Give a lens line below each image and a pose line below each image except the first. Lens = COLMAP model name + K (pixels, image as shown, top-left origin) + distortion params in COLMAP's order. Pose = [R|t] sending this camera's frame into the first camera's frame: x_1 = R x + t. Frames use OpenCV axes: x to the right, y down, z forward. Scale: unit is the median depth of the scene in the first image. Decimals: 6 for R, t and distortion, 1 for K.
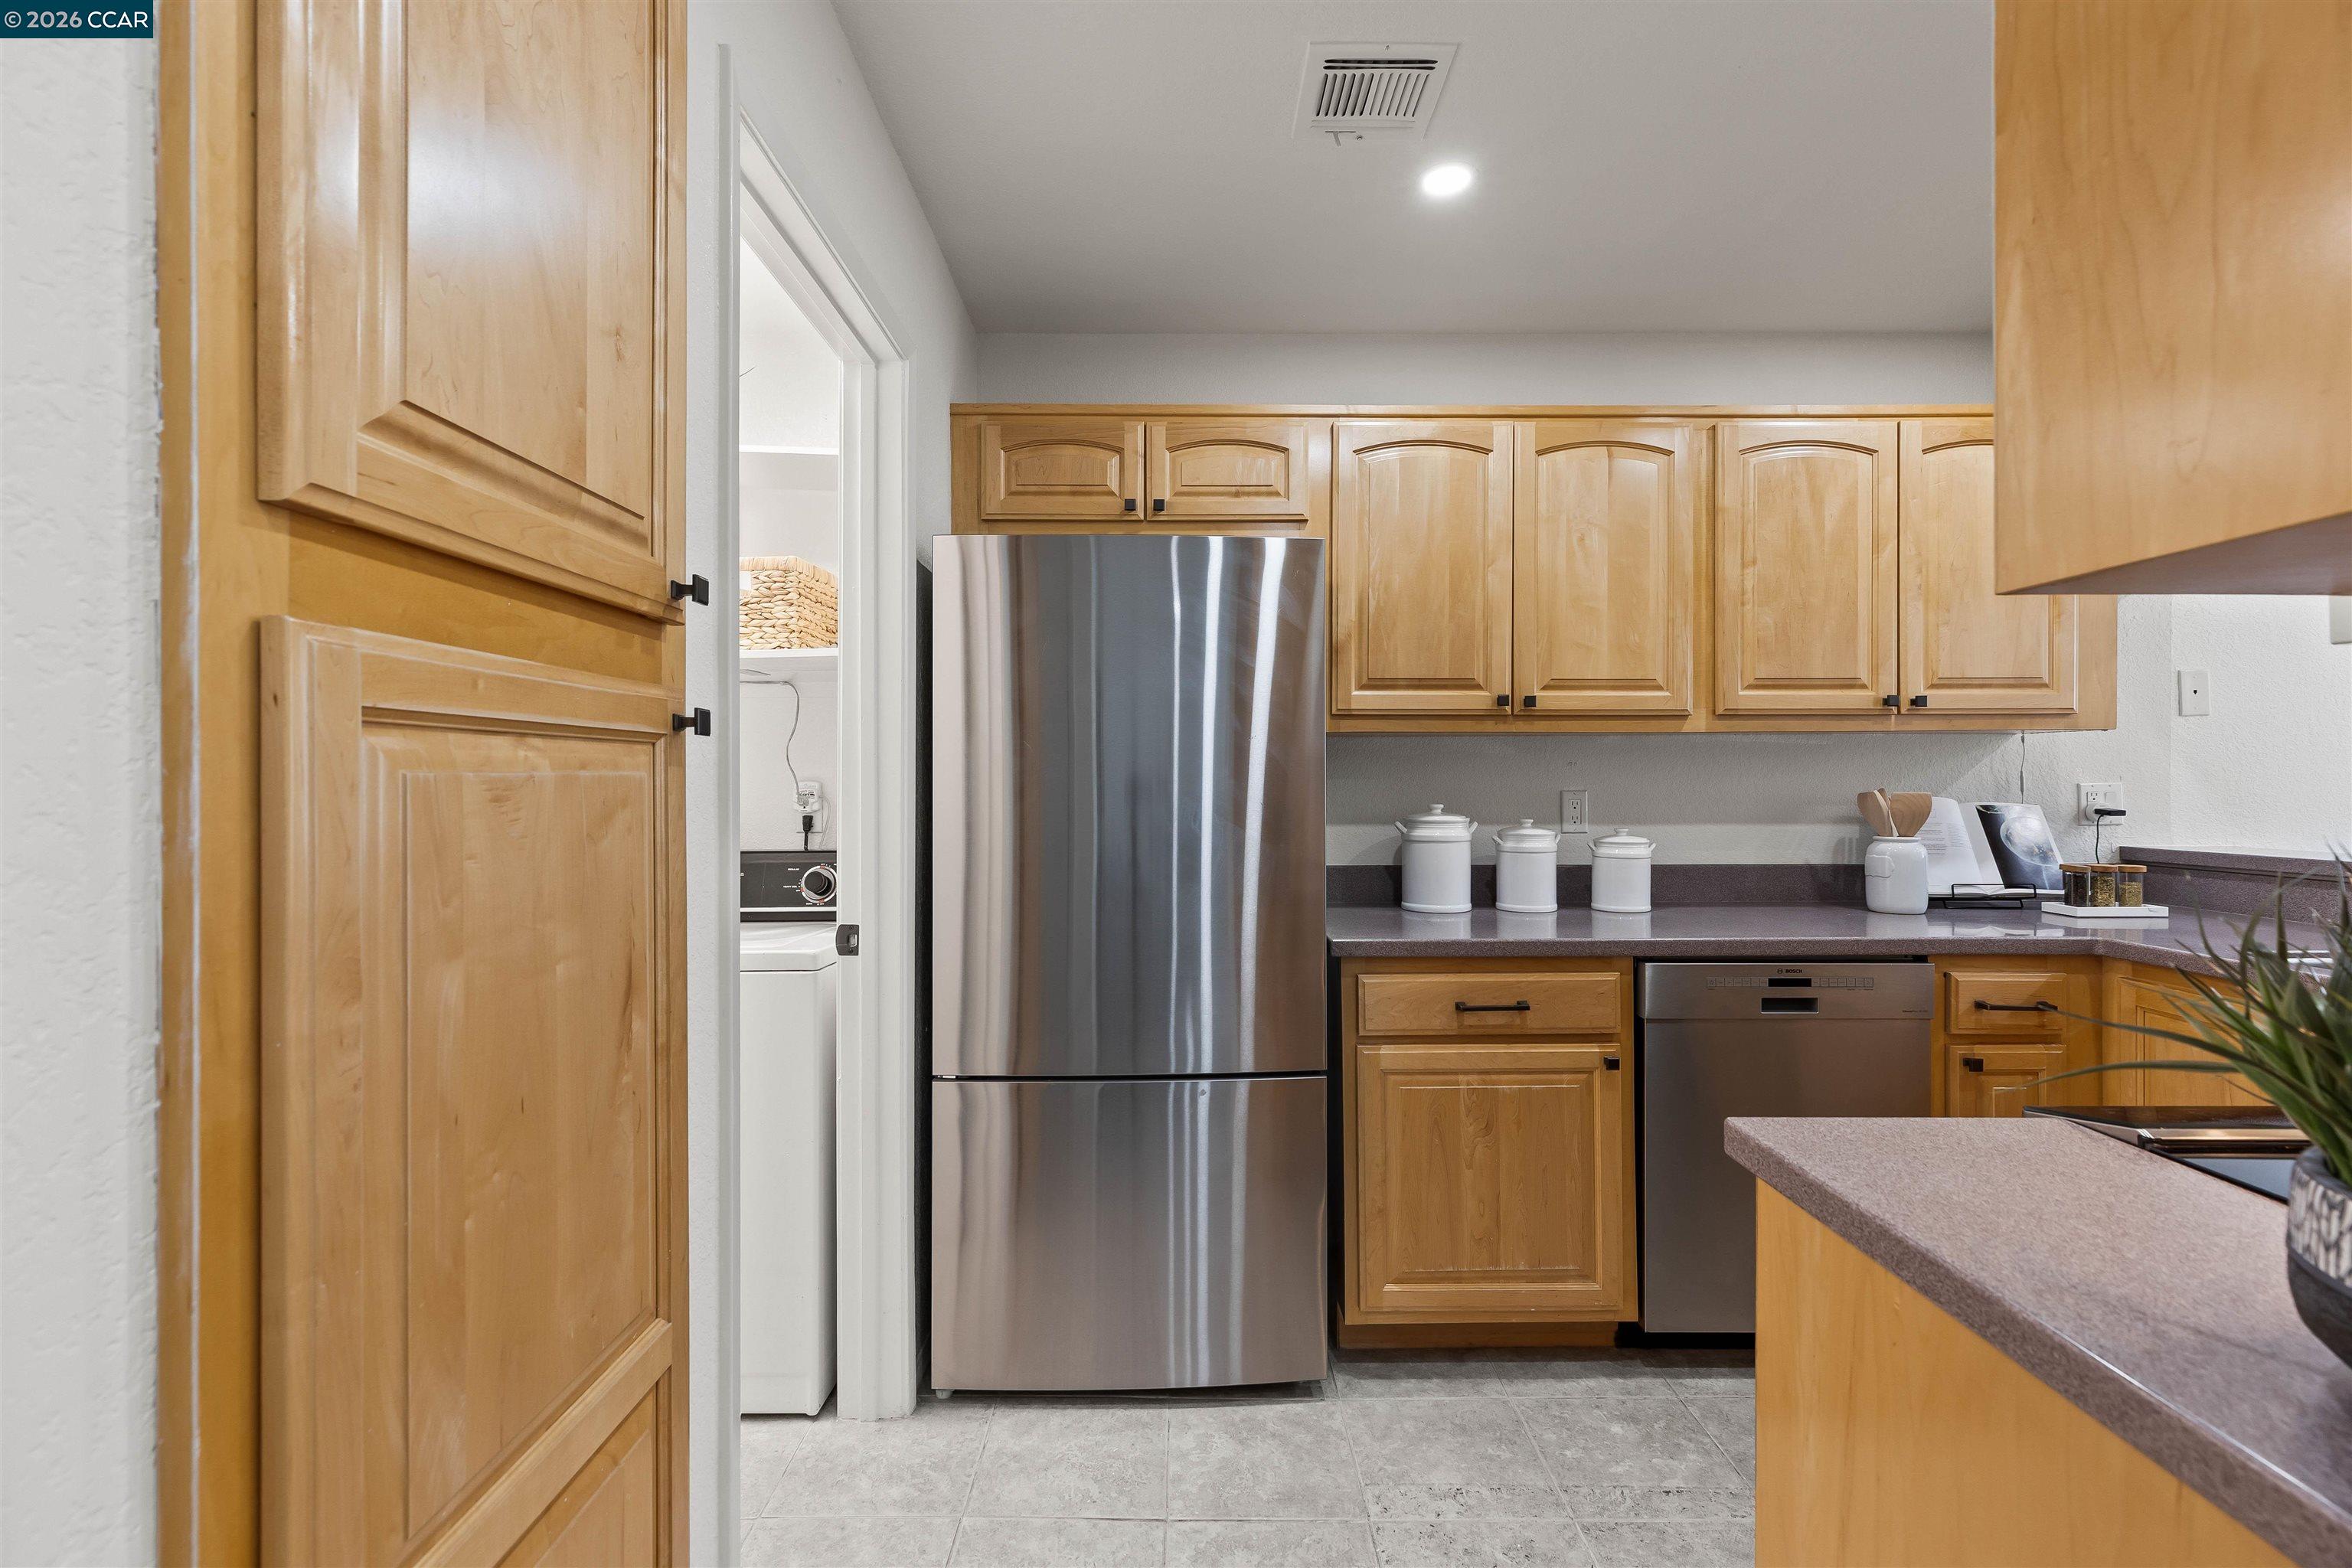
lens RADIAL K [[1054.3, 0, 1173.4], [0, 1054.3, 779.3], [0, 0, 1]] dist [0.001346, 0.000222]
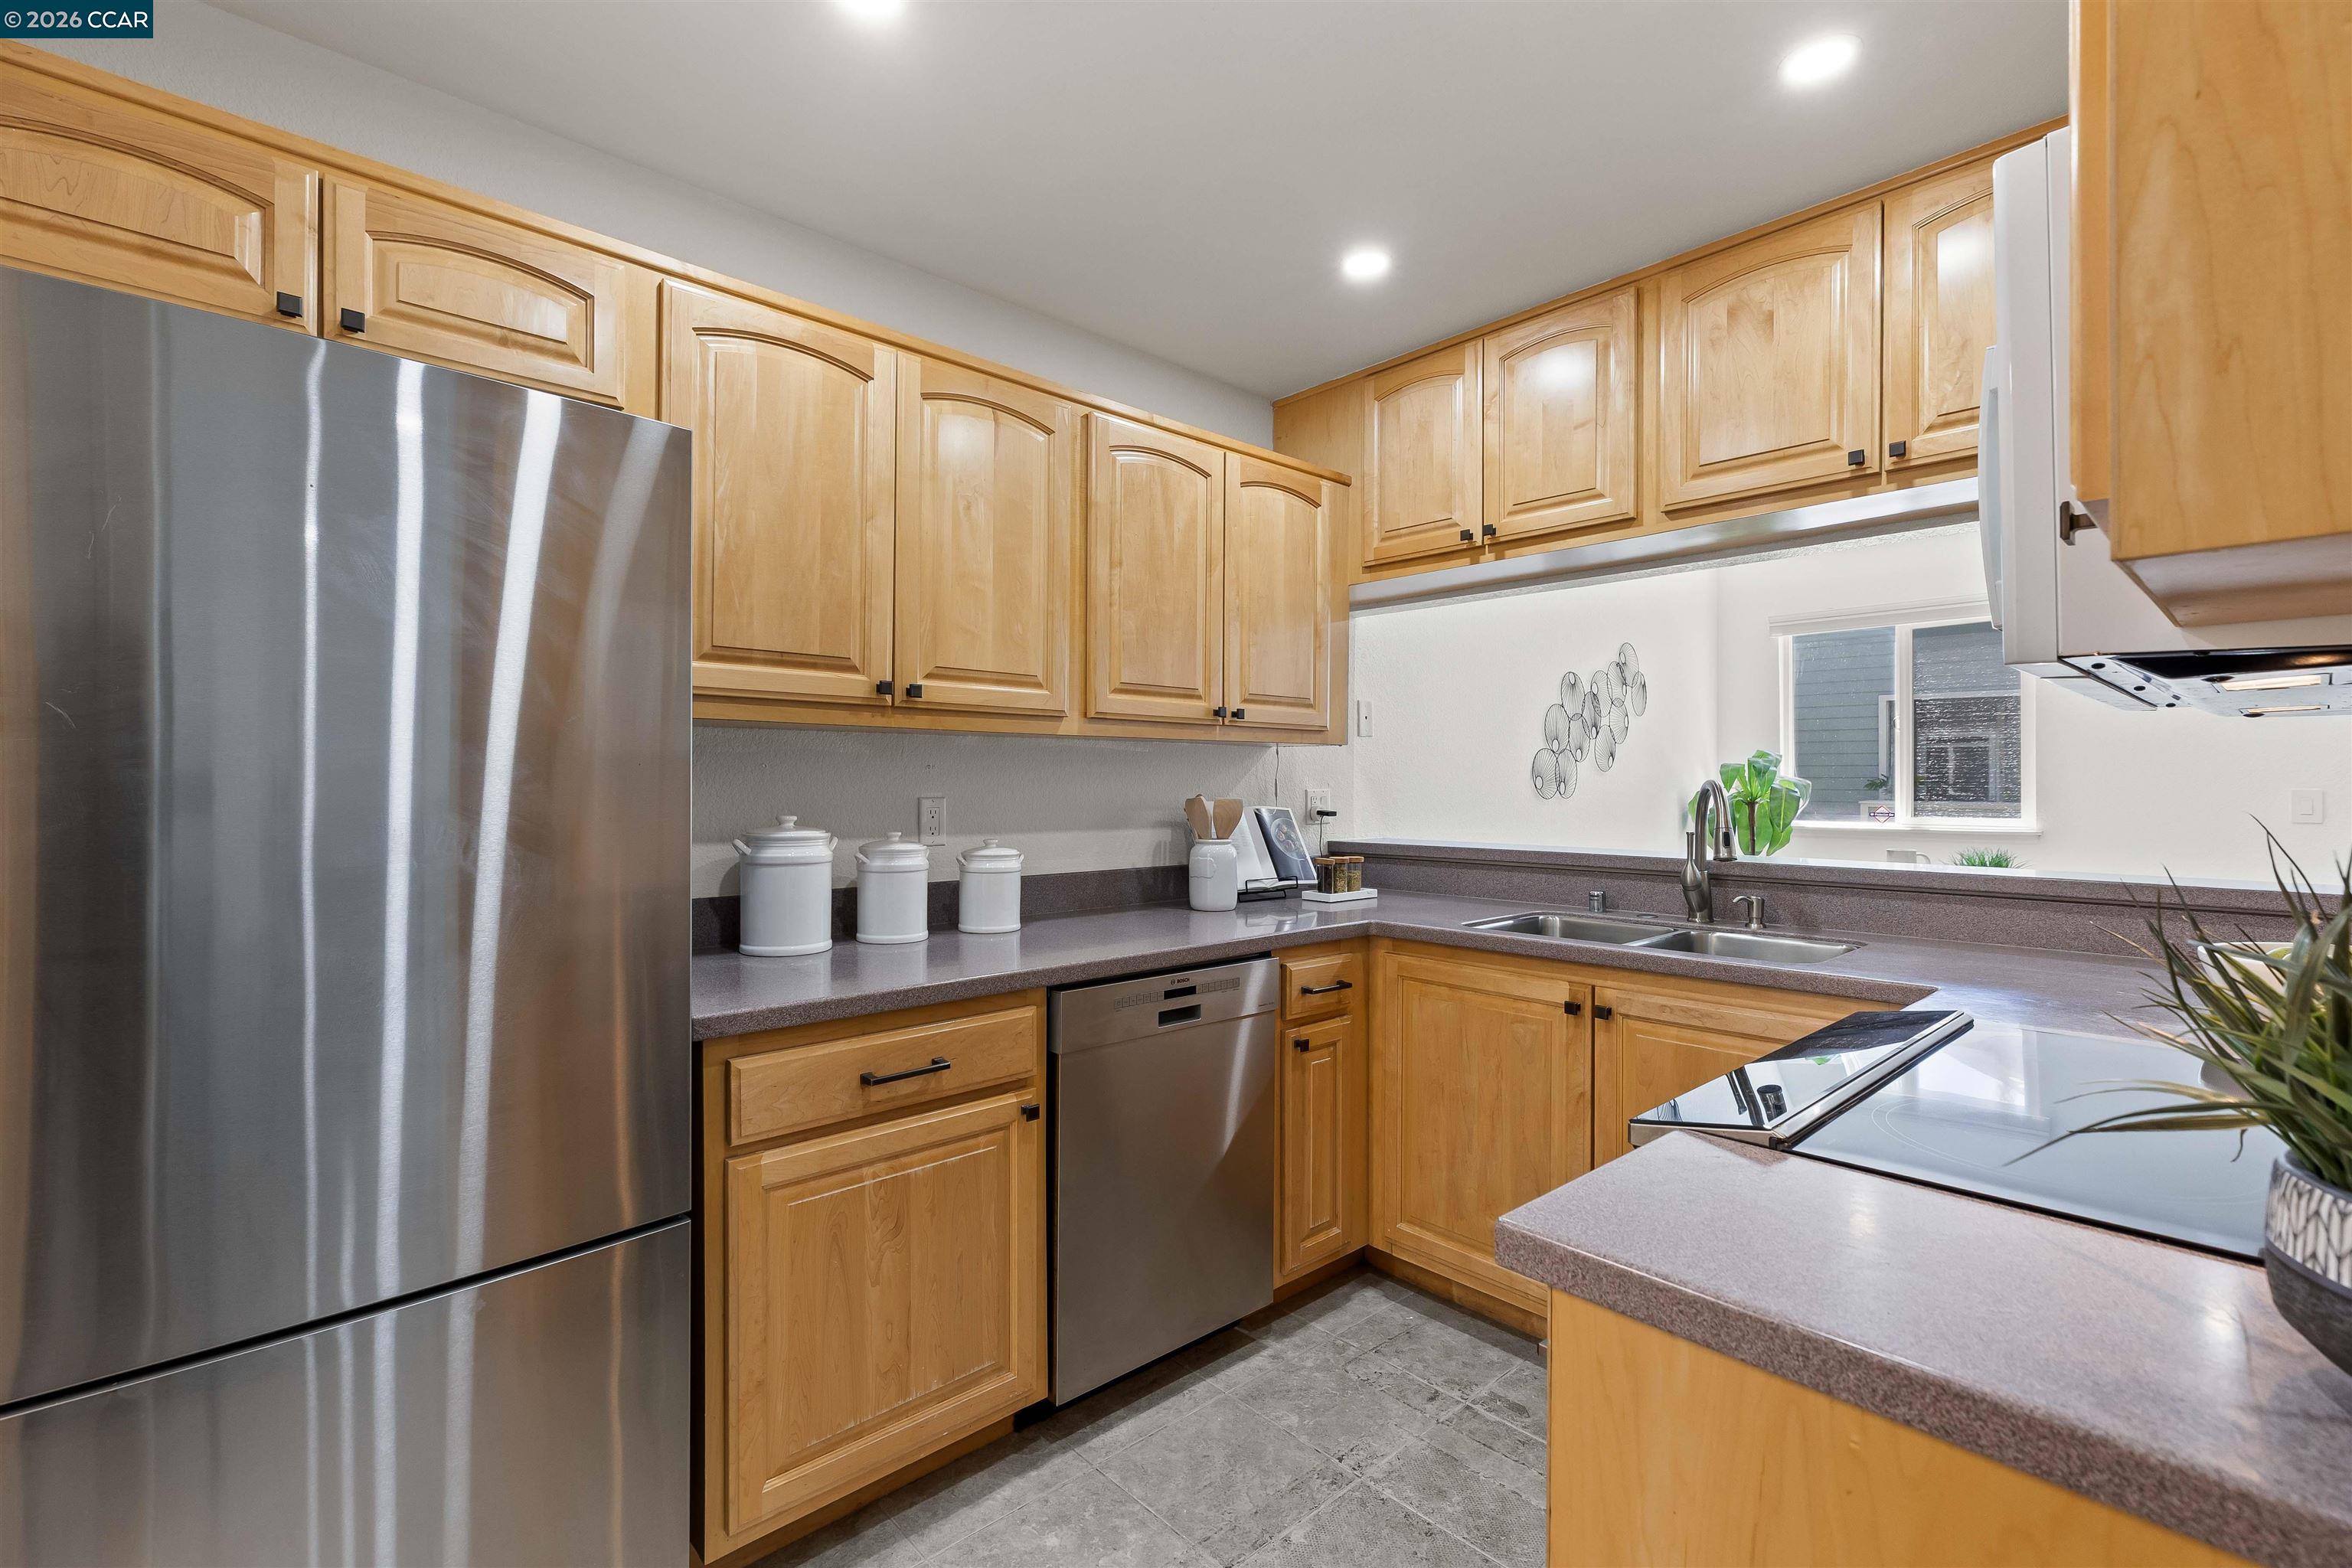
lens RADIAL K [[1059.3, 0, 1178.2], [0, 1059.3, 782.6], [0, 0, 1]] dist [0.002990, 0.000294]
pose [[0.732641, 0.004878, 0.680598, -0.078413], [-0.004300, 0.999988, -0.002538, -0.000195], [-0.680602, -0.001067, 0.732653, 0.243206]]
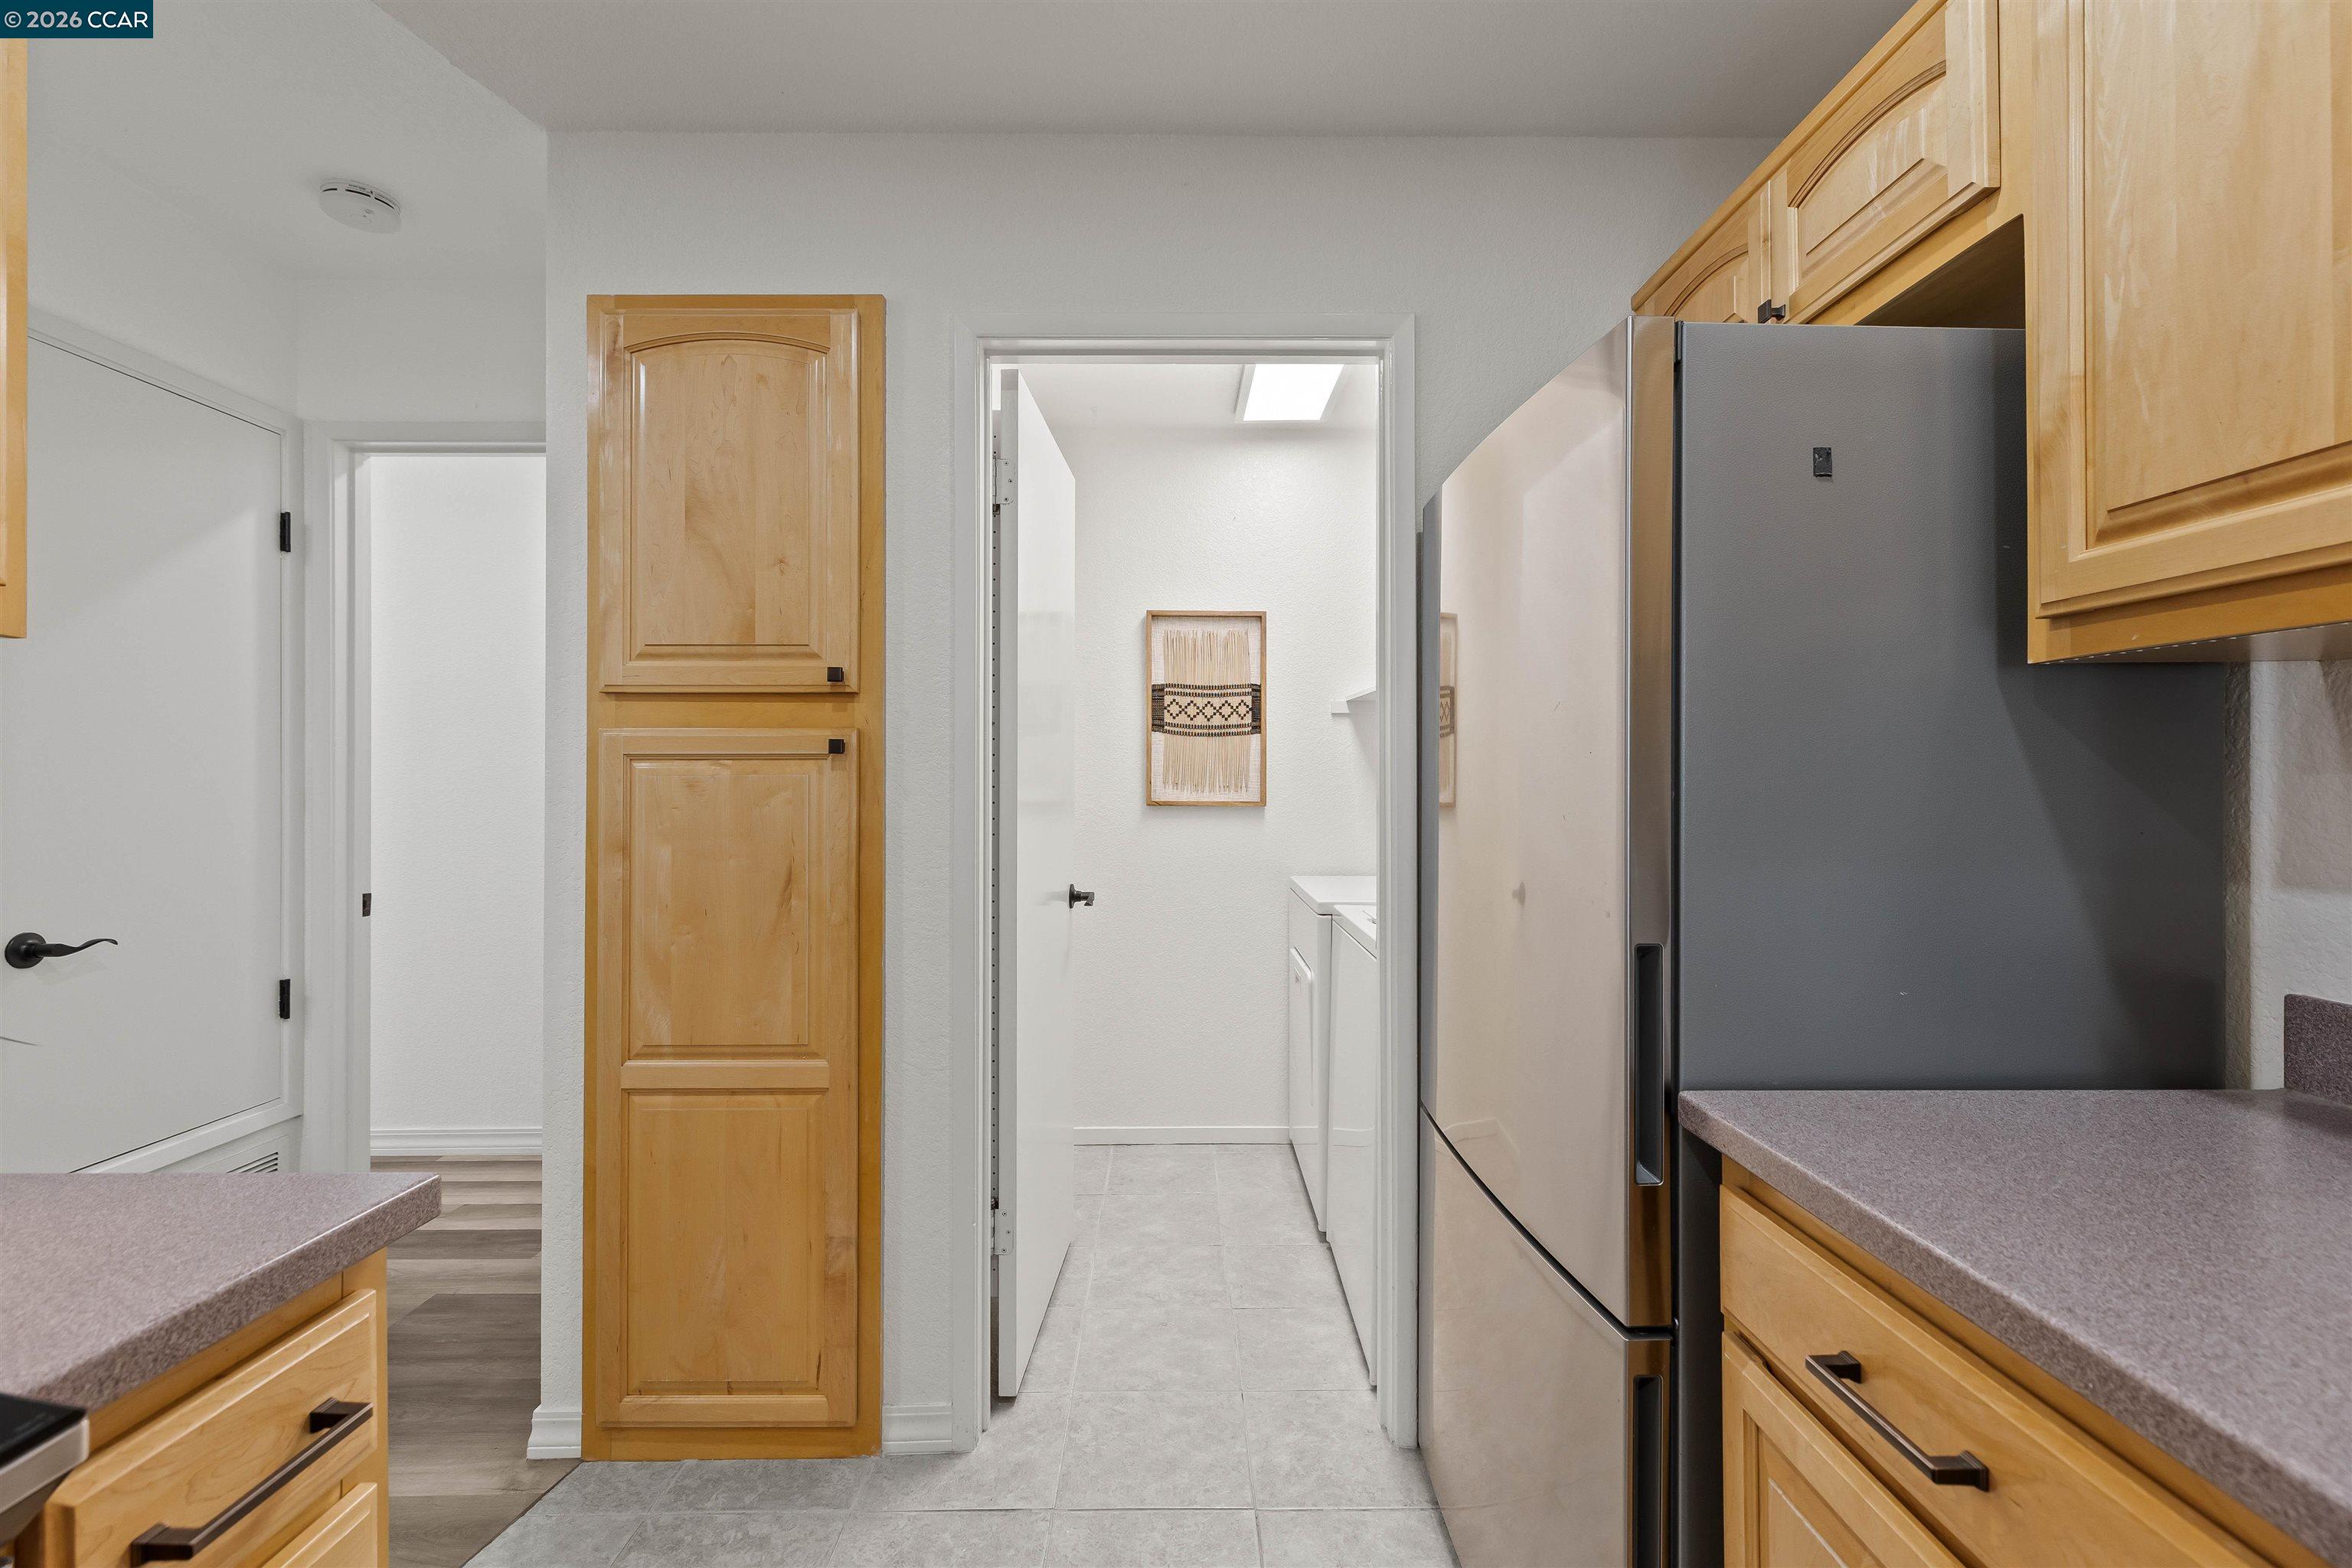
lens RADIAL K [[1039.5, 0, 1176.0], [0, 1039.5, 784.0], [0, 0, 1]] dist [-0.000224, -0.000155]
pose [[0.008431, 0.002418, -0.999962, 0.566207], [0.002277, 0.999994, 0.002437, 0.002811], [0.999962, -0.002298, 0.008425, 0.657901]]
